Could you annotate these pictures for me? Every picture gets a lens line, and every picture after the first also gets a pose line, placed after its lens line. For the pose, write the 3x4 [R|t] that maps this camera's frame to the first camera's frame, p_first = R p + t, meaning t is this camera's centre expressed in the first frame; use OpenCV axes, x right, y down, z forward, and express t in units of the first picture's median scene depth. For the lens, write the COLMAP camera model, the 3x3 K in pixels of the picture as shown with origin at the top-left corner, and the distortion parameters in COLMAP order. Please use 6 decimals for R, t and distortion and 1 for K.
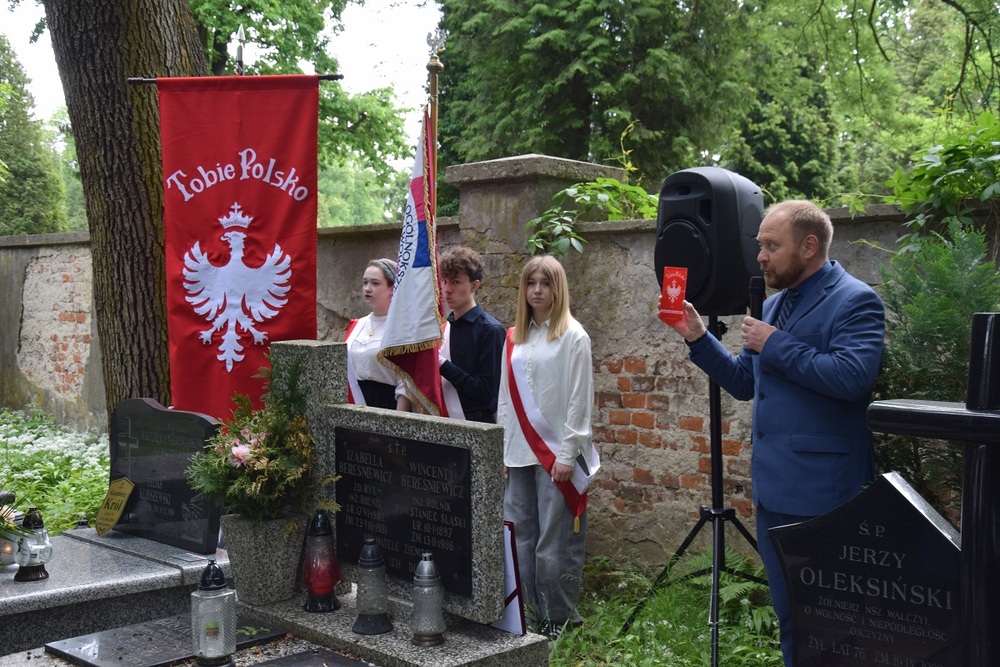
lens RADIAL K [[1250.3, 0, 503.4], [0, 1250.3, 300.2], [0, 0, 1]] dist [-0.002801, 0.590380]
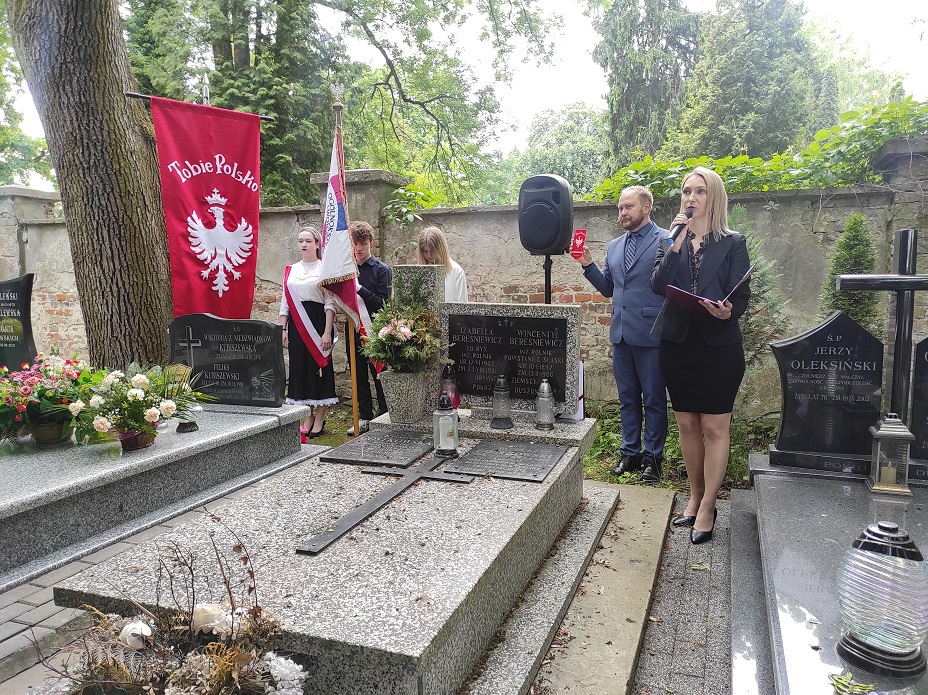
lens RADIAL K [[673.3, 0, 460.7], [0, 673.3, 319.2], [0, 0, 1]] dist [0.008503, 0.002922]
pose [[0.883177, -0.043659, 0.467003, -0.305347], [0.012120, 0.997450, 0.070327, 0.025012], [-0.468883, -0.056451, 0.881455, 0.112418]]
